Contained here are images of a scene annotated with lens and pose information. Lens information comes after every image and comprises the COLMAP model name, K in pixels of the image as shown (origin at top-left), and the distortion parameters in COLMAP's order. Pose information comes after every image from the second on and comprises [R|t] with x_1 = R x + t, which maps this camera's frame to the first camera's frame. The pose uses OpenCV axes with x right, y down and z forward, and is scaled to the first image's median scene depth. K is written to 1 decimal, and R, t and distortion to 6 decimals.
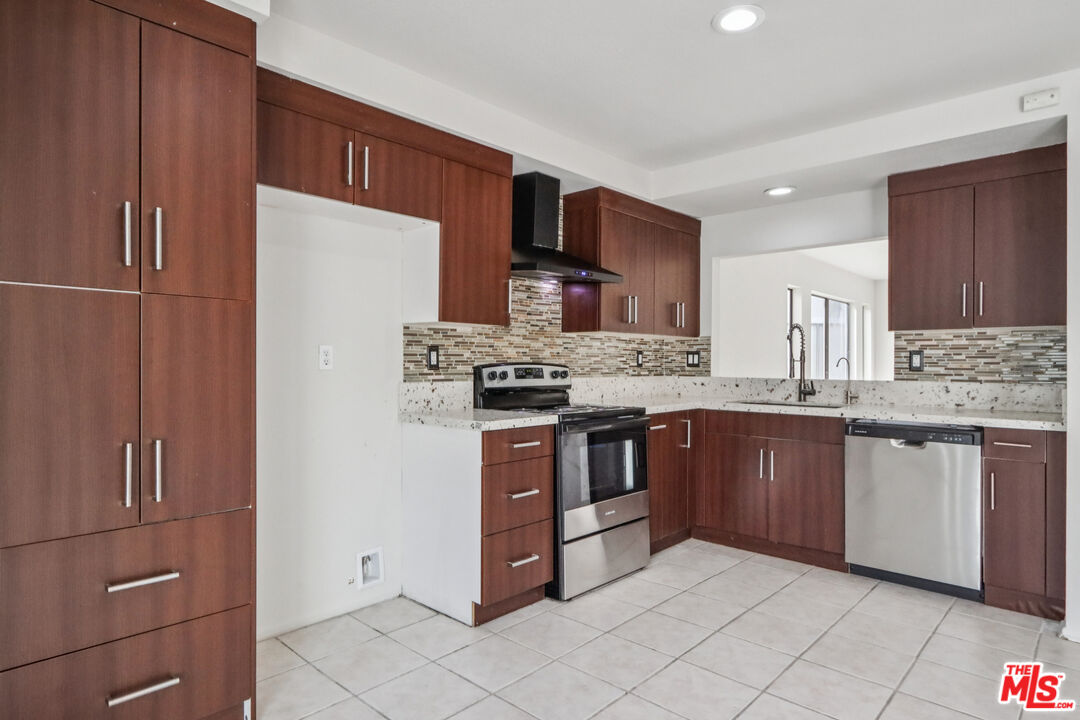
lens RADIAL K [[610.7, 0, 532.5], [0, 610.7, 369.9], [0, 0, 1]] dist [0.004933, -0.001426]
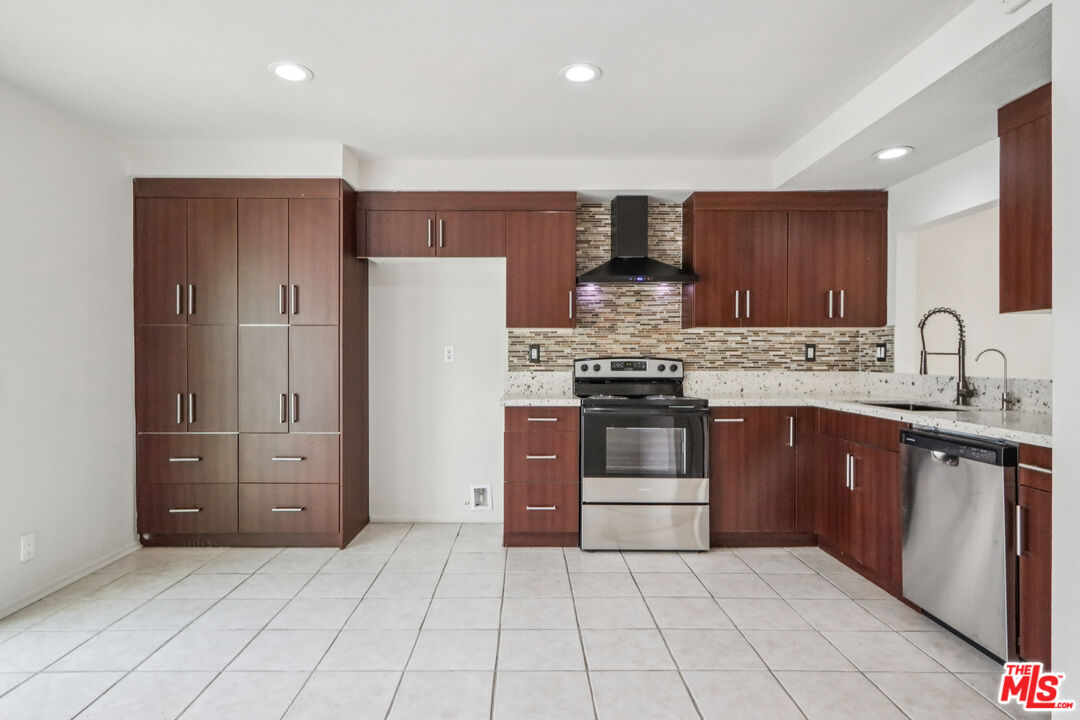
lens RADIAL K [[610.7, 0, 532.5], [0, 610.7, 358.7], [0, 0, 1]] dist [0.004933, -0.001426]
pose [[0.694180, -0.001768, -0.719799, 0.686540], [-0.006245, 0.999945, -0.008479, 0.002327], [0.719774, 0.010381, 0.694131, 0.054963]]
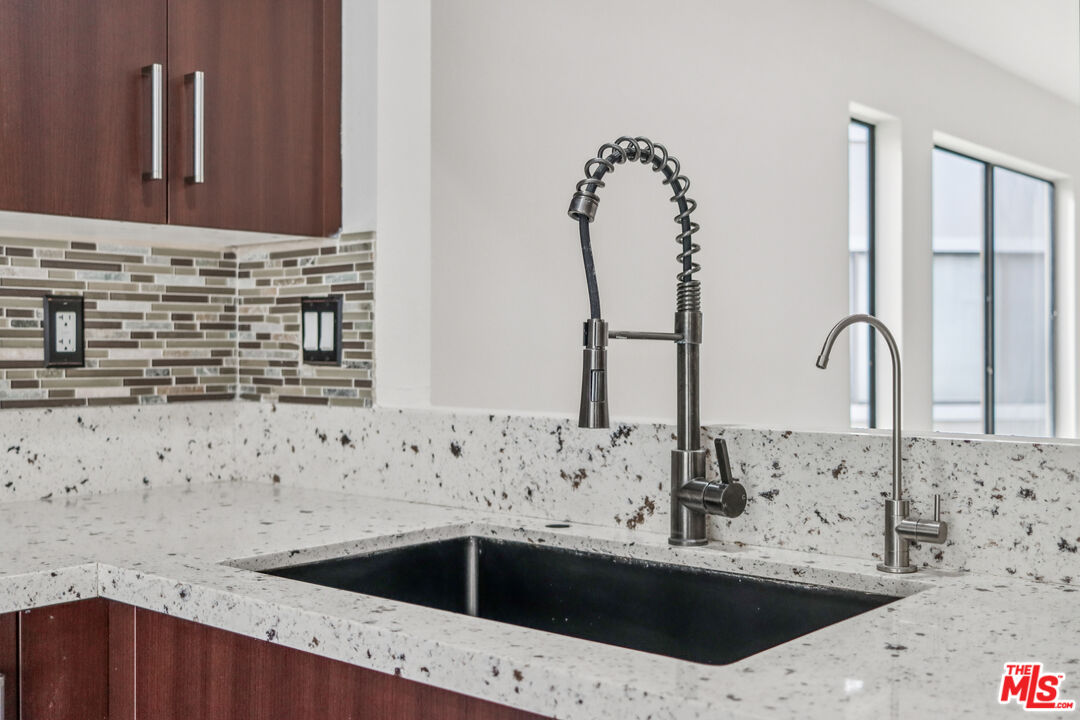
lens RADIAL K [[1198.9, 0, 540.1], [0, 1198.9, 353.9], [0, 0, 1]] dist [-0.010764, 0.000000]
pose [[0.999237, -0.004278, 0.038834, 0.415905], [0.004503, 0.999974, -0.005689, -0.007372], [-0.038808, 0.005860, 0.999229, 0.677795]]
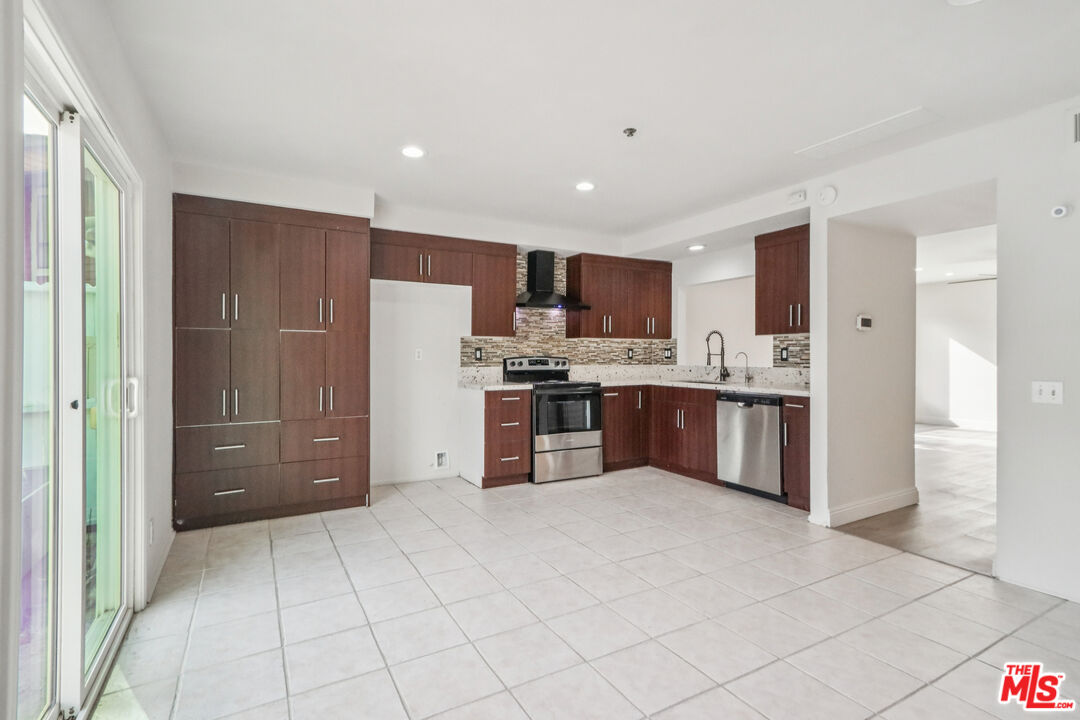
lens RADIAL K [[502.7, 0, 535.3], [0, 502.7, 356.8], [0, 0, 1]] dist [0.017538, -0.000376]
pose [[0.954879, -0.003895, -0.296969, 0.404087], [0.000831, 0.999945, -0.010443, 0.004063], [0.296993, 0.009725, 0.954830, -0.377871]]
